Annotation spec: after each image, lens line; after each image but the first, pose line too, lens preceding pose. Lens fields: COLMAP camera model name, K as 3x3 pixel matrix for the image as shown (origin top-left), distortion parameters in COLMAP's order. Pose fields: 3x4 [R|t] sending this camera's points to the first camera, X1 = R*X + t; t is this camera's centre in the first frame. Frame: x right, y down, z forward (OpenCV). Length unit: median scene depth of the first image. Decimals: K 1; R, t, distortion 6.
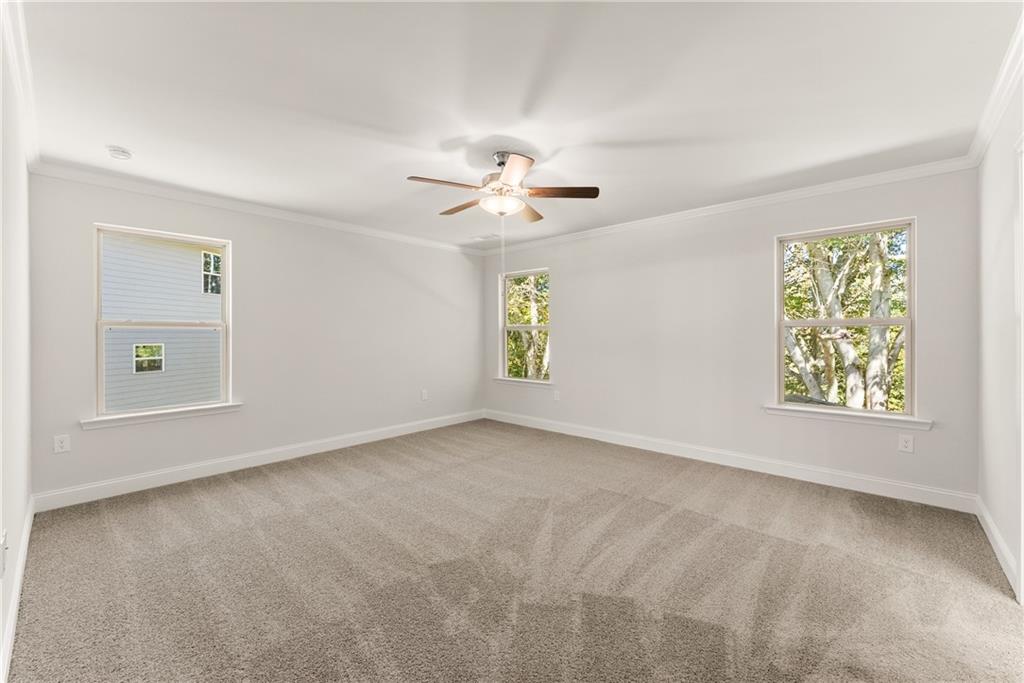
lens RADIAL K [[412.1, 0, 508.8], [0, 412.1, 344.6], [0, 0, 1]] dist [-0.000241, 0.000053]
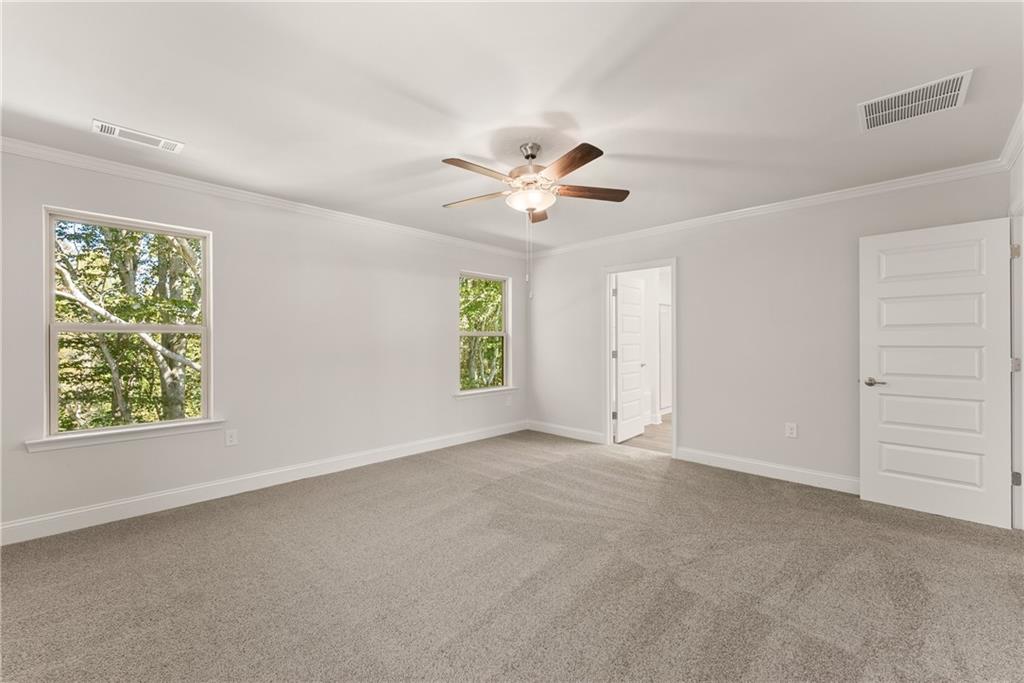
lens RADIAL K [[412.1, 0, 508.8], [0, 412.1, 344.6], [0, 0, 1]] dist [-0.000241, 0.000053]
pose [[0.036037, -0.000797, 0.999350, -0.953420], [0.021535, 0.999768, 0.000021, -0.015461], [-0.999118, 0.021520, 0.036046, 1.030667]]
